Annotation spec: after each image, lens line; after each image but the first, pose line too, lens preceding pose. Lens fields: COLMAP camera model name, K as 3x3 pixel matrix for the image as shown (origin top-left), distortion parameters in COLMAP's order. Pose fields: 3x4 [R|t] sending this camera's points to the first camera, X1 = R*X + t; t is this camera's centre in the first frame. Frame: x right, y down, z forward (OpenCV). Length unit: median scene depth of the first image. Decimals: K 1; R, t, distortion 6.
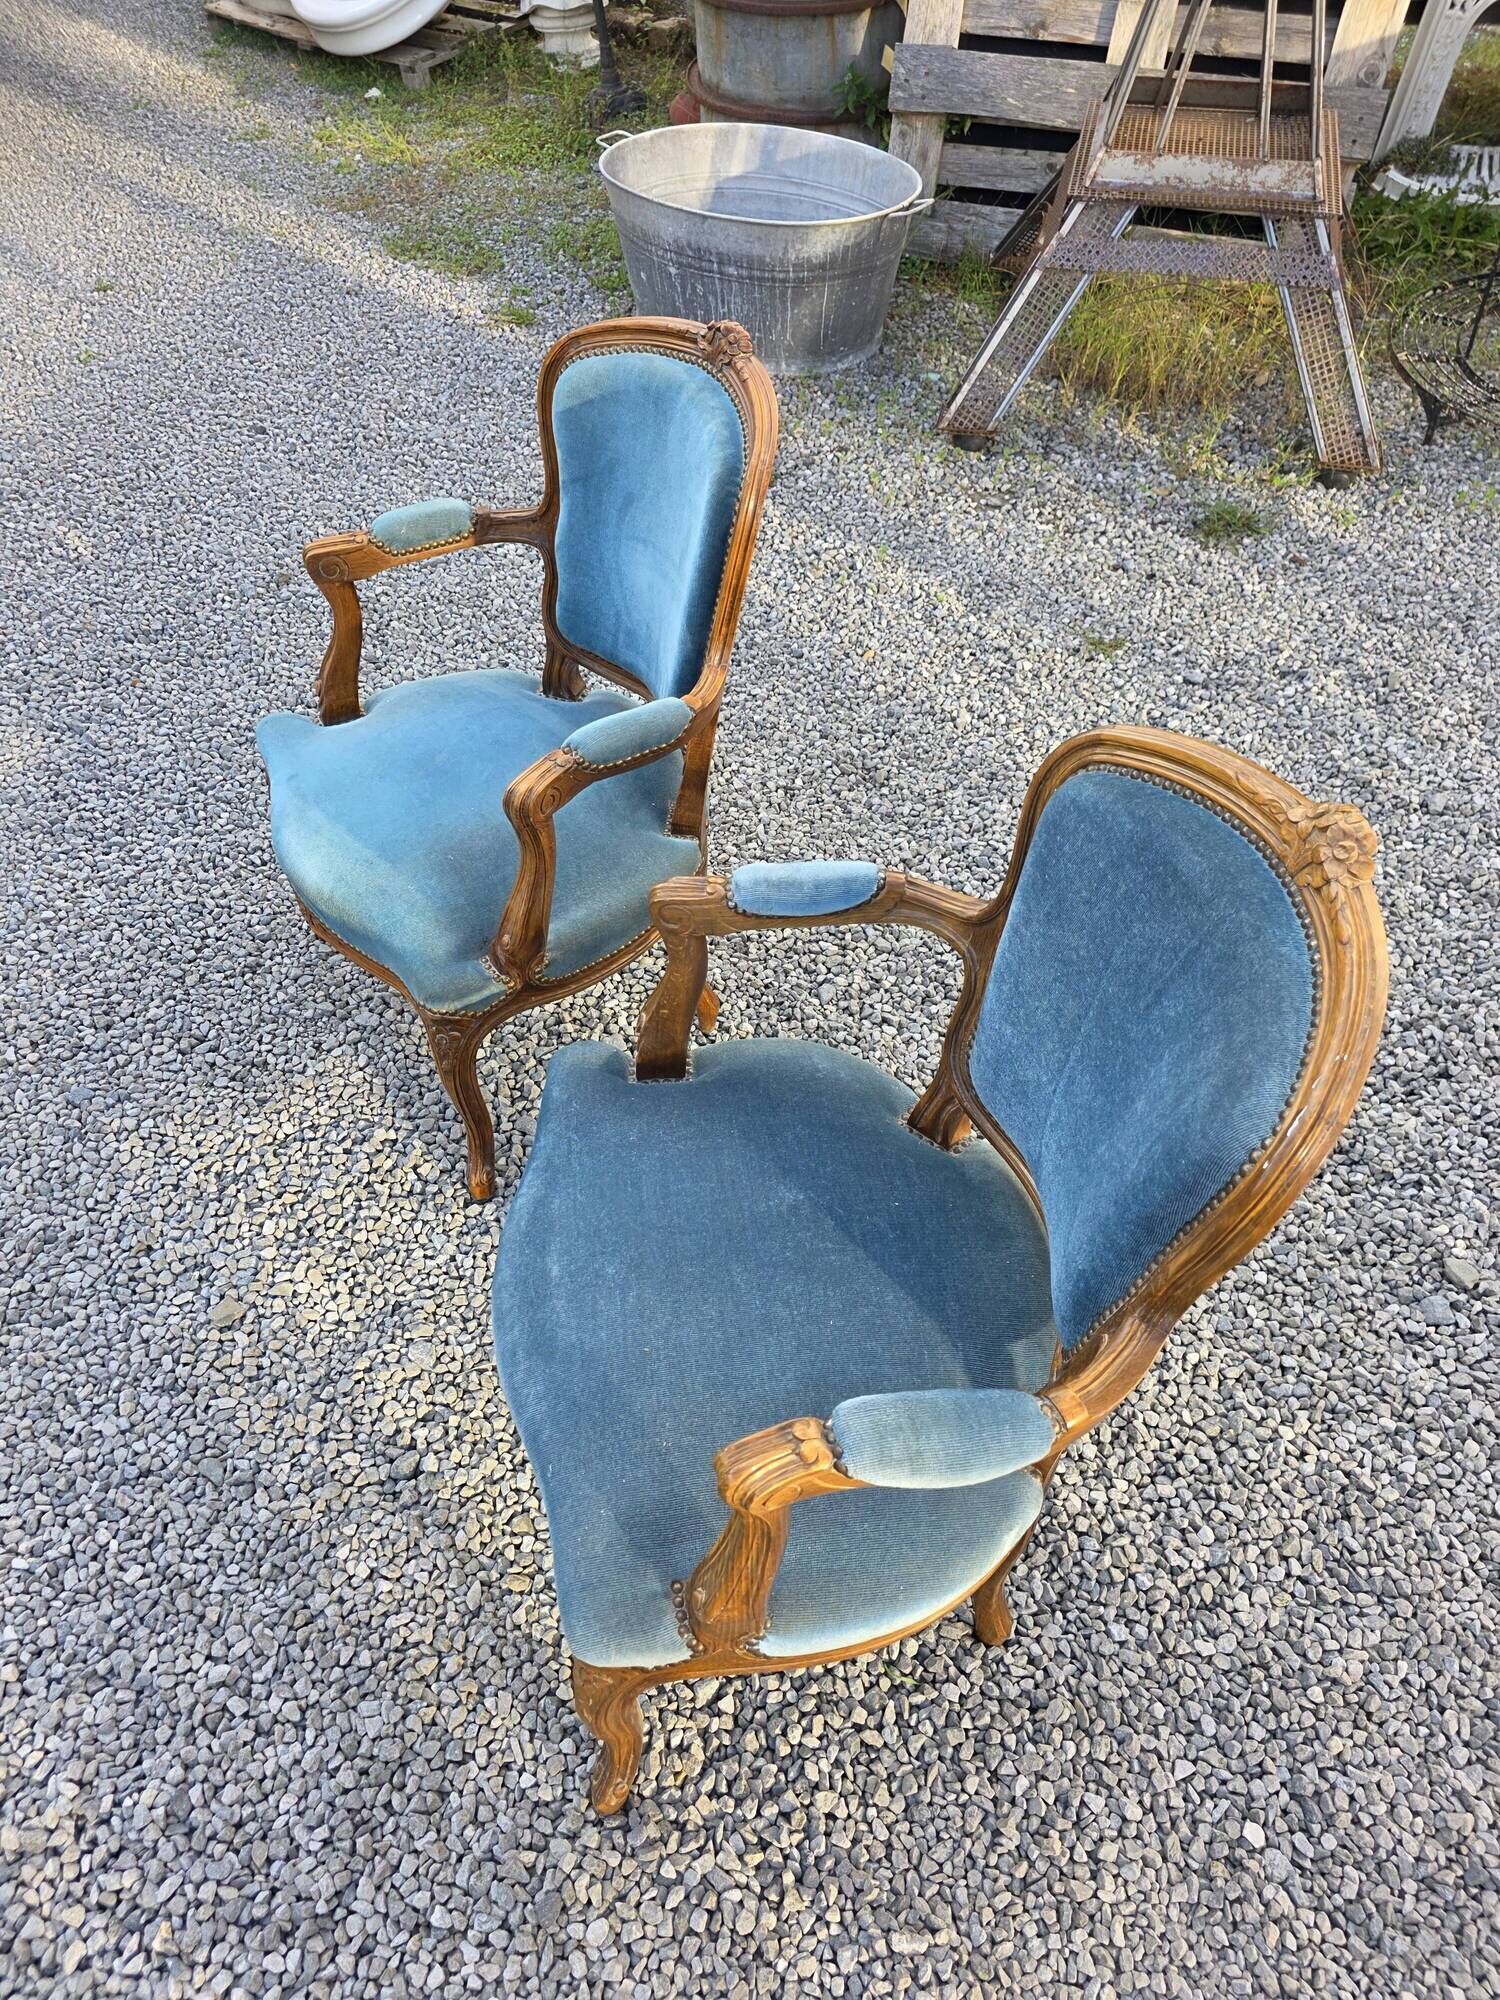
lens RADIAL K [[1358.9, 0, 716.7], [0, 1358.9, 995.2], [0, 0, 1]] dist [0.051591, -0.047299]
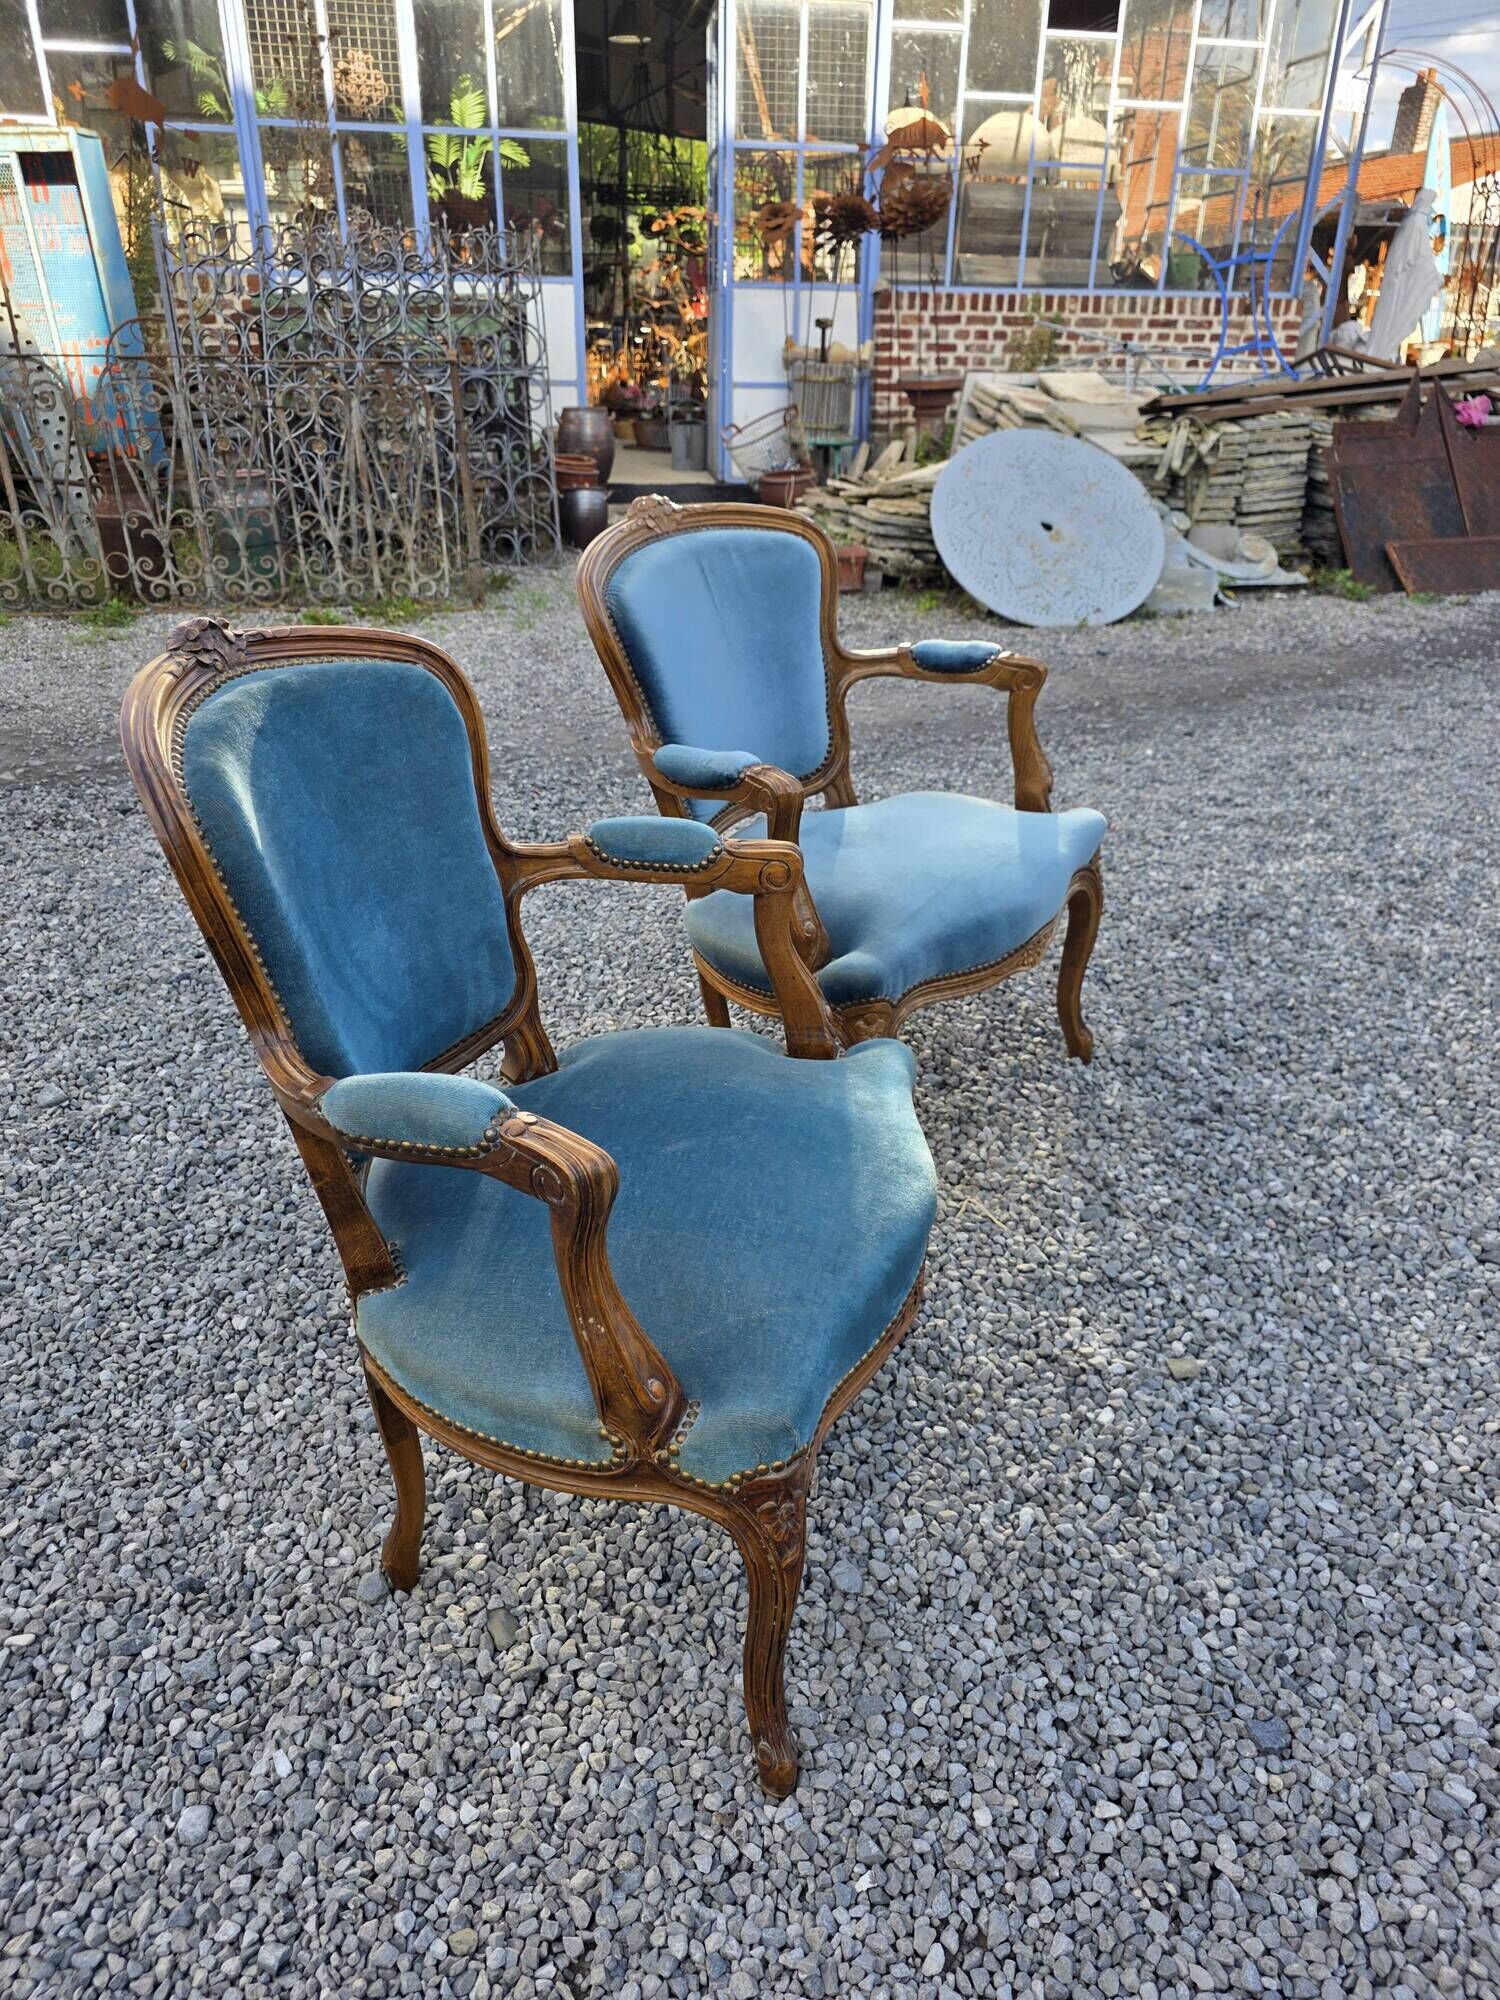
lens RADIAL K [[1381.1, 0, 742.9], [0, 1381.1, 1002.2], [0, 0, 1]] dist [0.046170, -0.033617]
pose [[-0.686814, -0.309601, 0.657596, -0.699581], [0.541052, 0.386353, 0.746990, -0.757497], [-0.485333, 0.868837, -0.097842, 1.006387]]
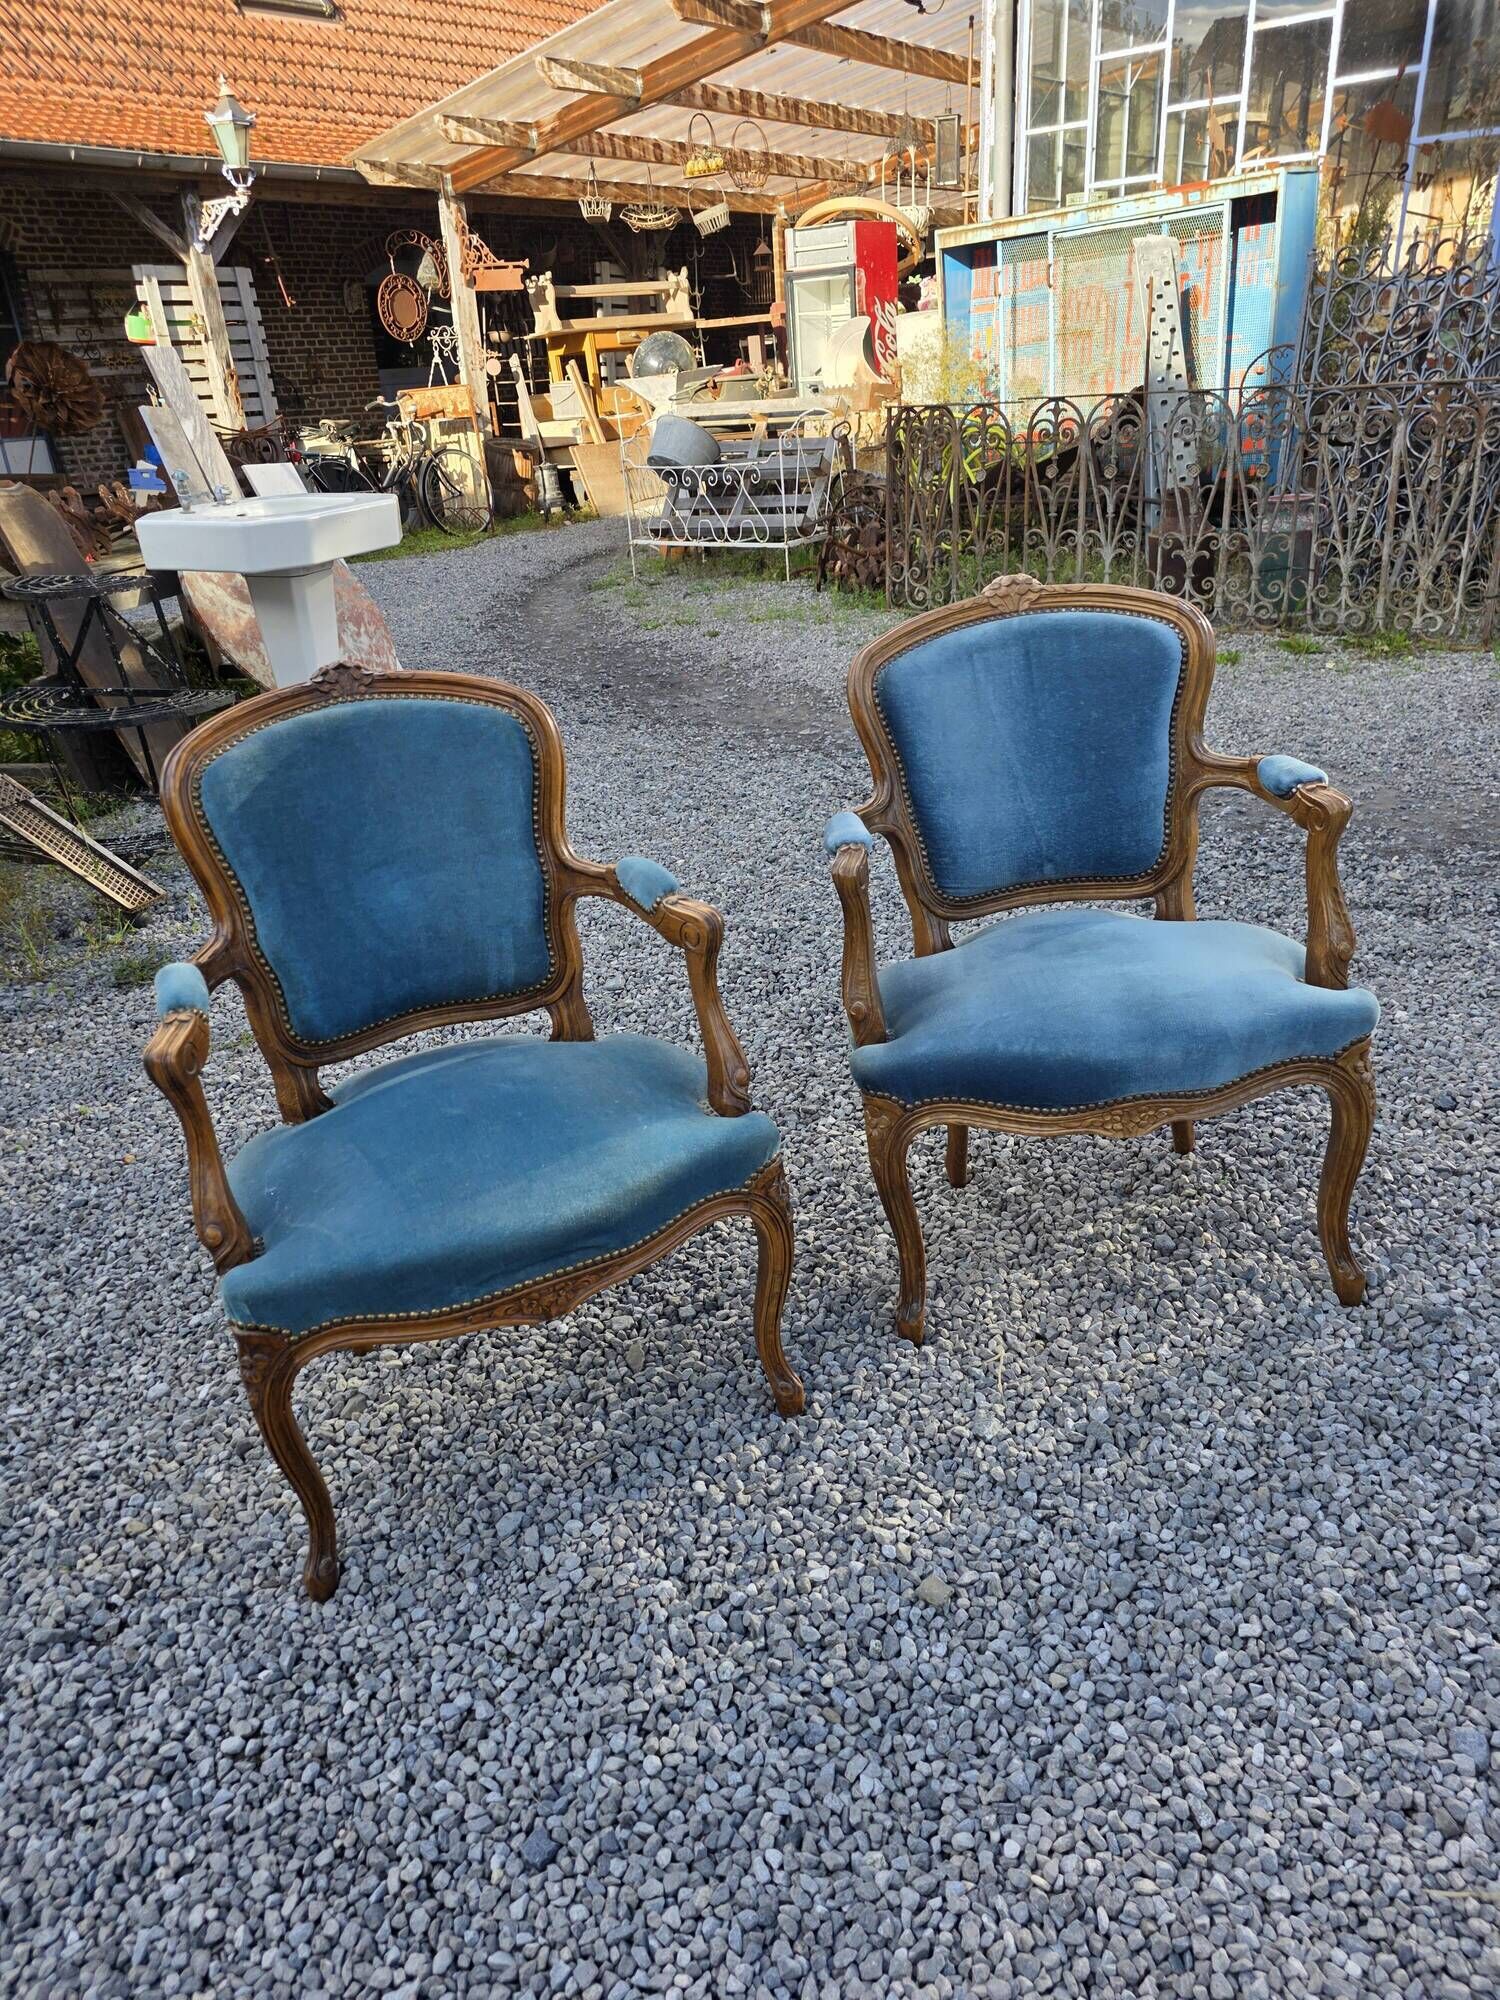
lens RADIAL K [[1355.2, 0, 741.0], [0, 1355.2, 1009.3], [0, 0, 1]] dist [0.054619, -0.044189]
pose [[0.140776, -0.416934, 0.897969, -0.980837], [0.772926, 0.613074, 0.163482, -0.226418], [-0.618682, 0.671049, 0.408565, 0.470502]]
